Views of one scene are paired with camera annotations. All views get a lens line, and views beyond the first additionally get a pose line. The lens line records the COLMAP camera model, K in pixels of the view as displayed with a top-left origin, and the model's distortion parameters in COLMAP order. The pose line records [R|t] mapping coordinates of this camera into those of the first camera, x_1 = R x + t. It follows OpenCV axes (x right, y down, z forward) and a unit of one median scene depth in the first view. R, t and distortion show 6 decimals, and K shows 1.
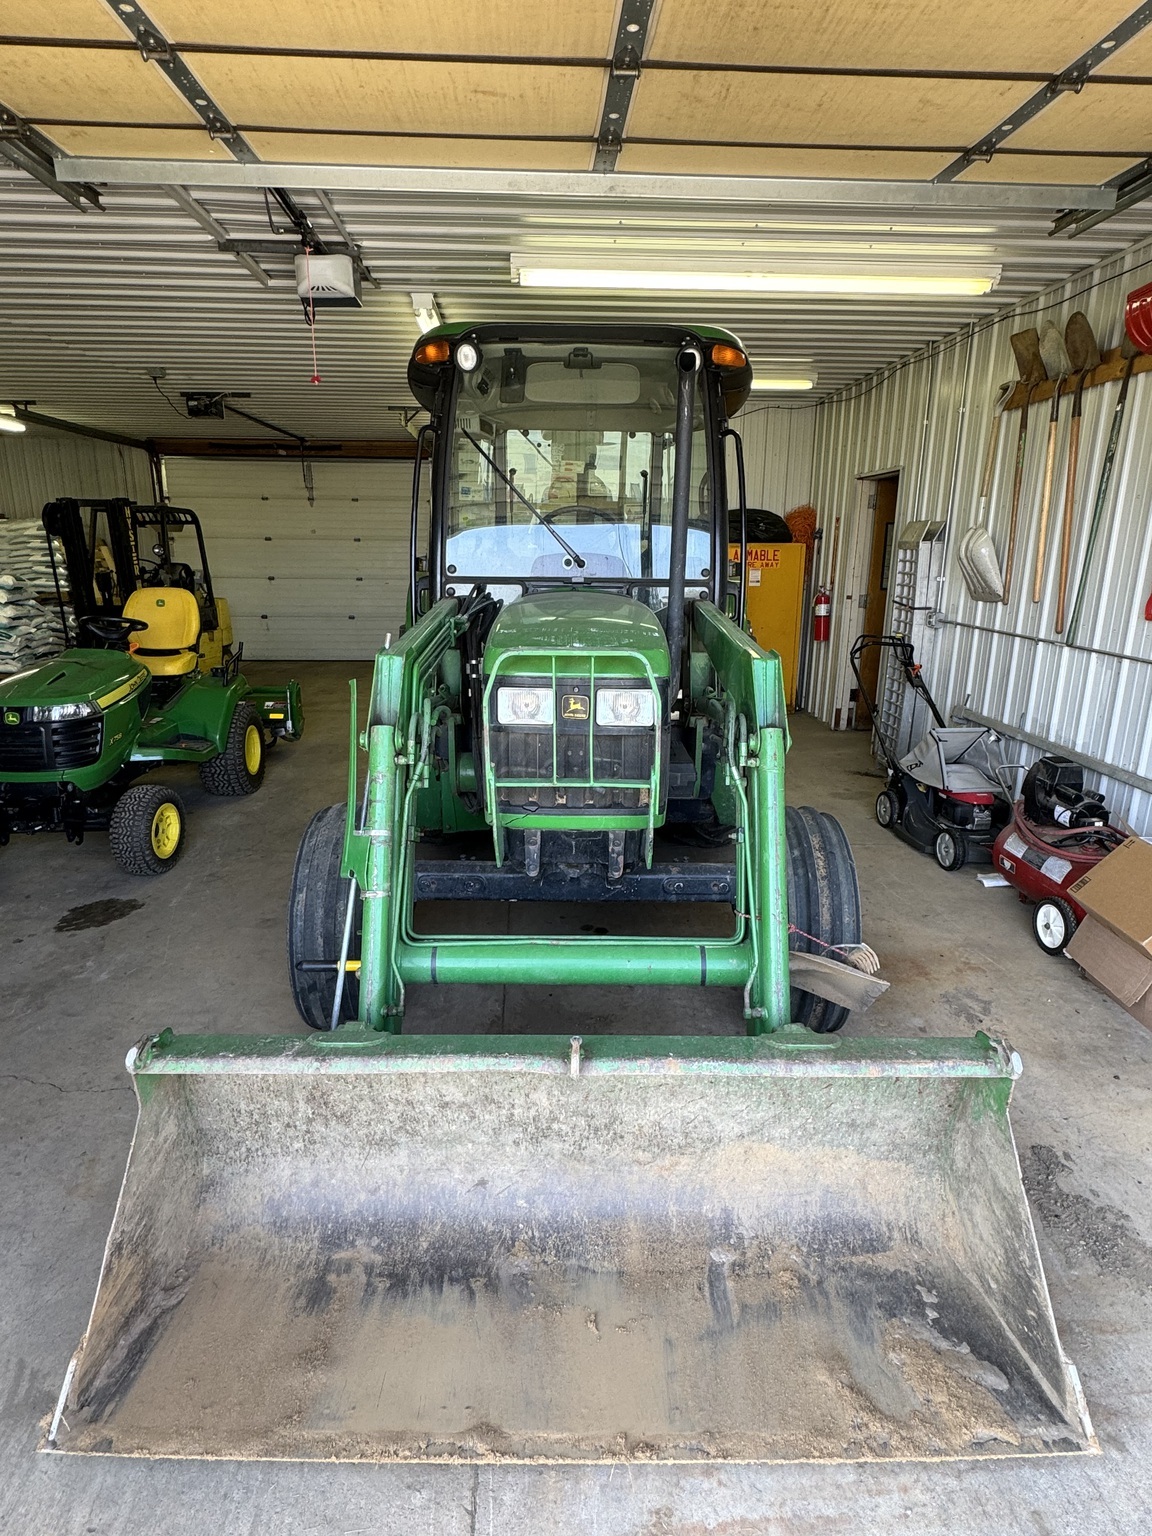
lens RADIAL K [[846.8, 0, 585.5], [0, 846.8, 770.6], [0, 0, 1]] dist [-0.000896, 0.001238]
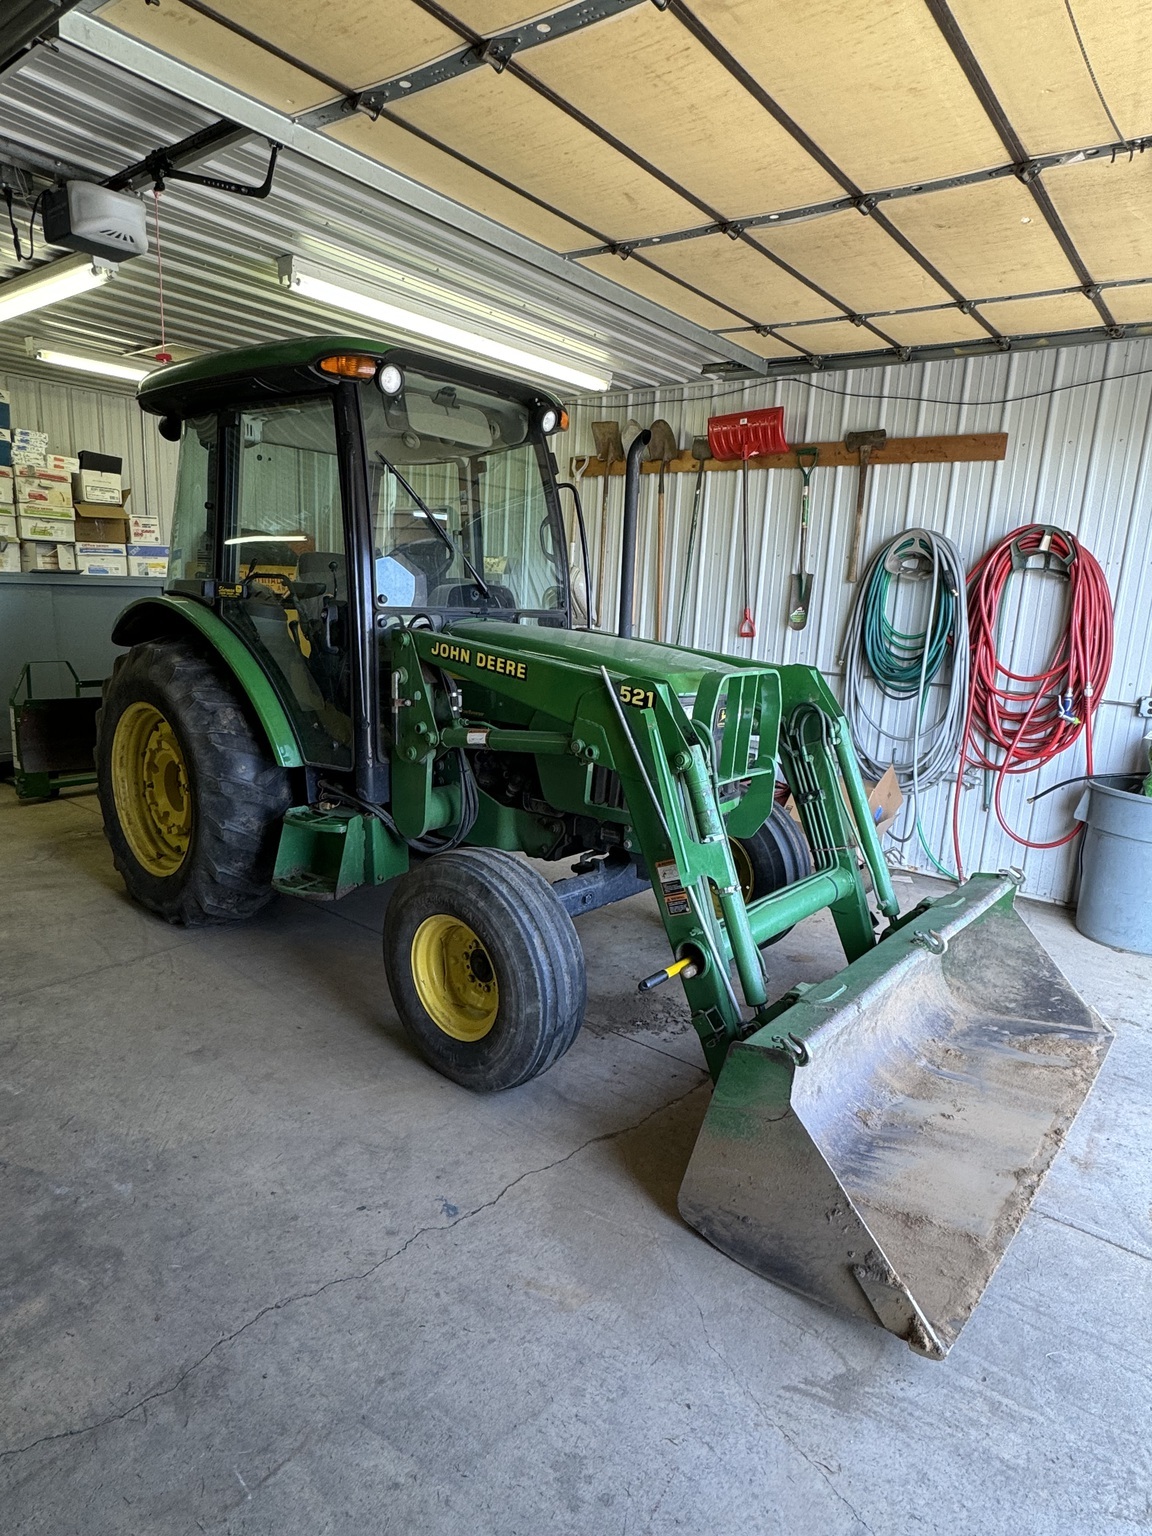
lens RADIAL K [[865.1, 0, 588.2], [0, 865.1, 770.4], [0, 0, 1]] dist [-0.001124, 0.000776]
pose [[0.652429, -0.137495, 0.745272, -0.787091], [0.155516, 0.986766, 0.045905, -0.062415], [-0.741721, 0.085952, 0.665178, 0.222178]]
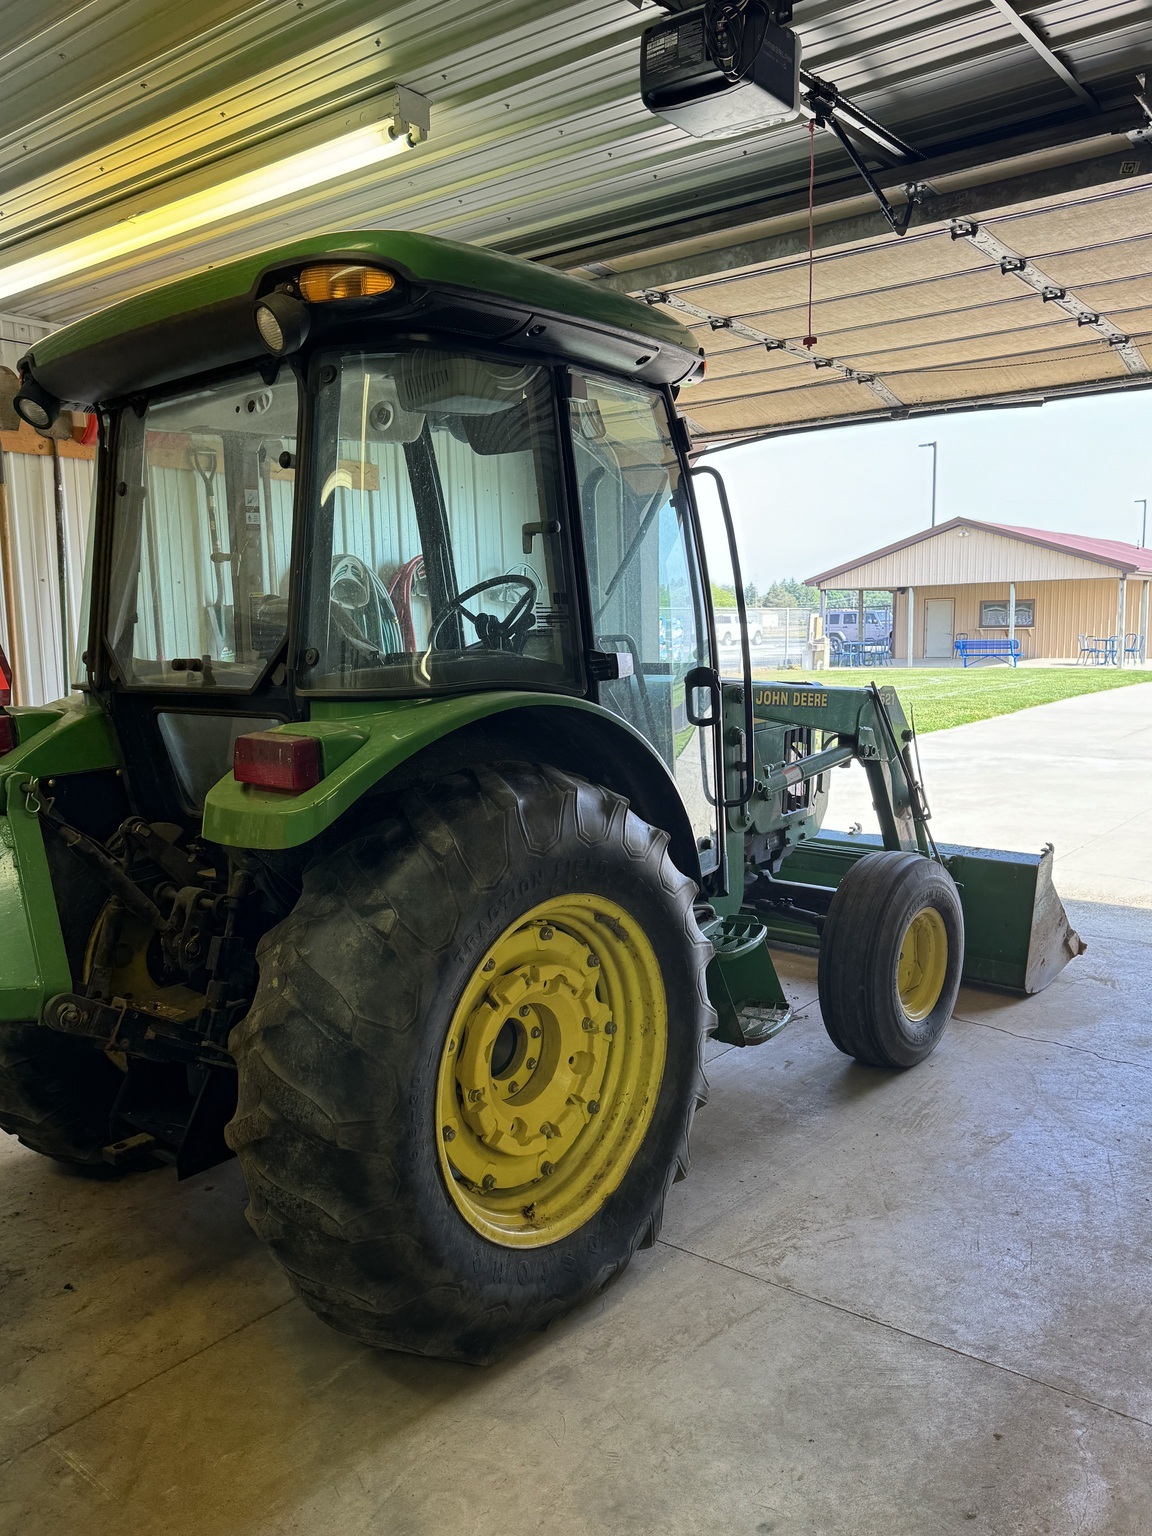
lens RADIAL K [[1179.7, 0, 578.3], [0, 1179.7, 764.8], [0, 0, 1]] dist [0.010346, -0.004537]
pose [[-0.745957, -0.072015, 0.662089, -0.834019], [0.187368, 0.931290, 0.312398, -0.524403], [-0.639094, 0.357090, -0.681209, 1.935146]]
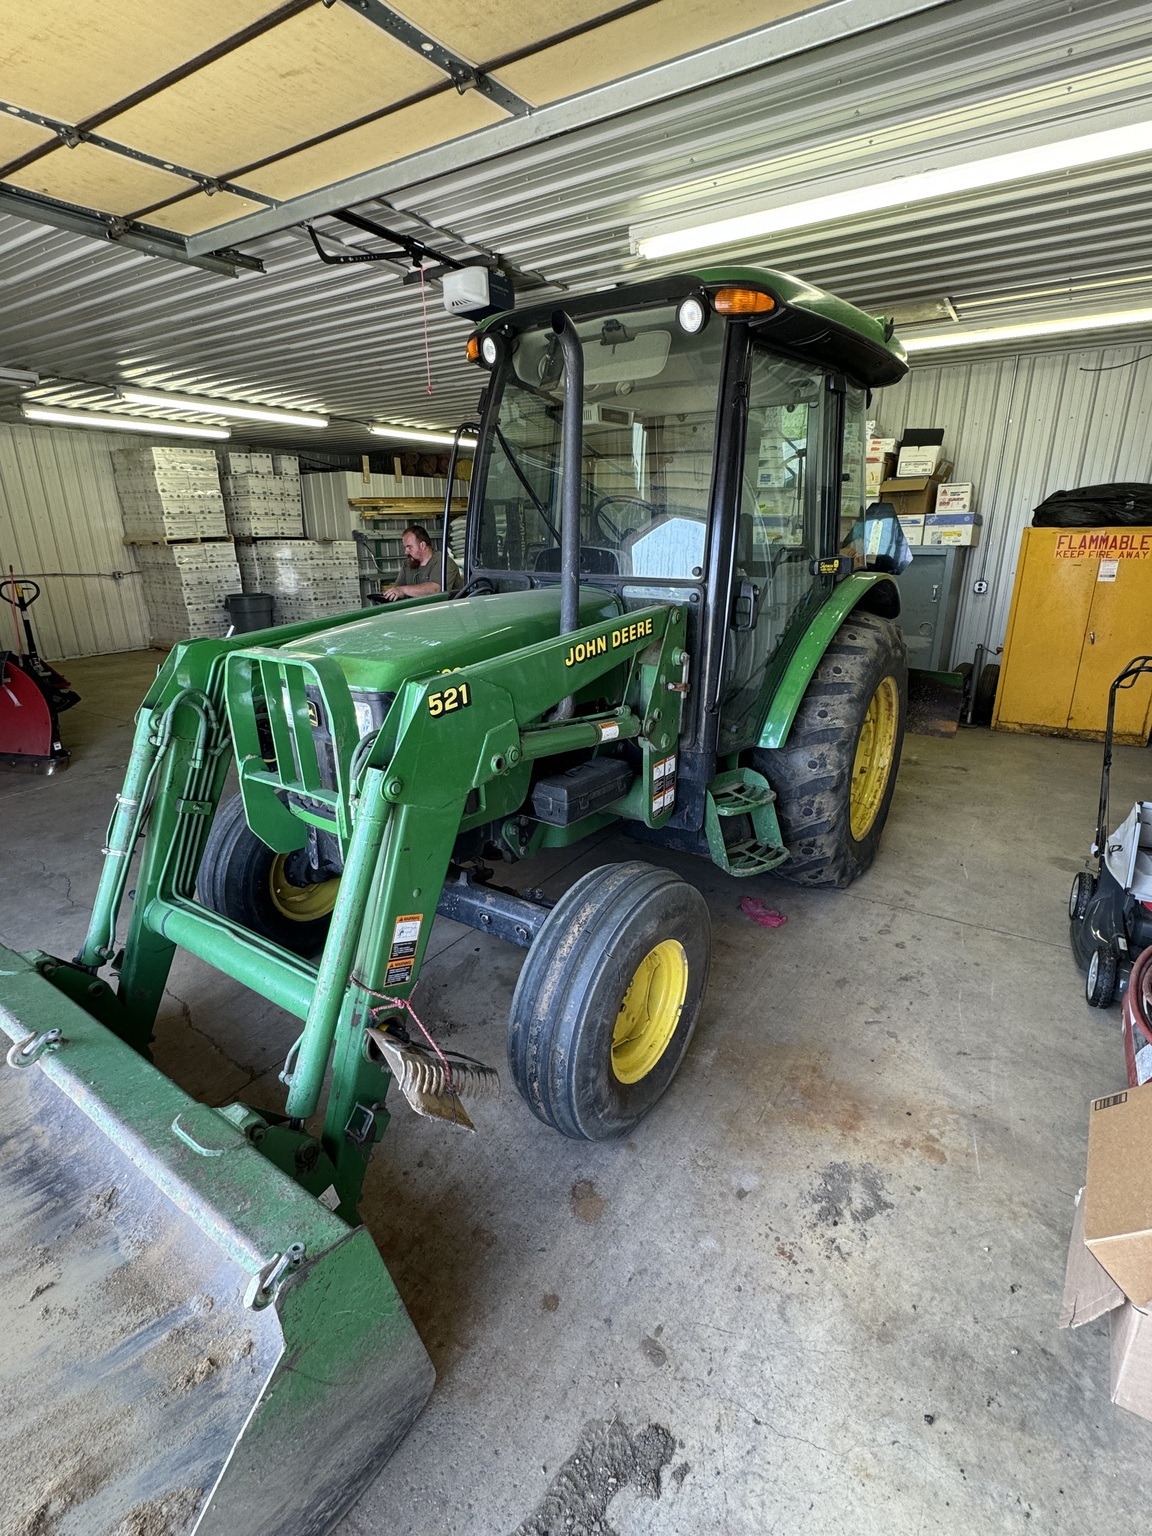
lens RADIAL K [[742.7, 0, 575.8], [0, 742.7, 769.9], [0, 0, 1]] dist [-0.000121, -0.000316]
pose [[0.809896, 0.170775, -0.561163, 0.522441], [-0.140305, 0.985310, 0.097359, -0.097540], [0.569546, -0.000116, 0.821960, 0.333635]]
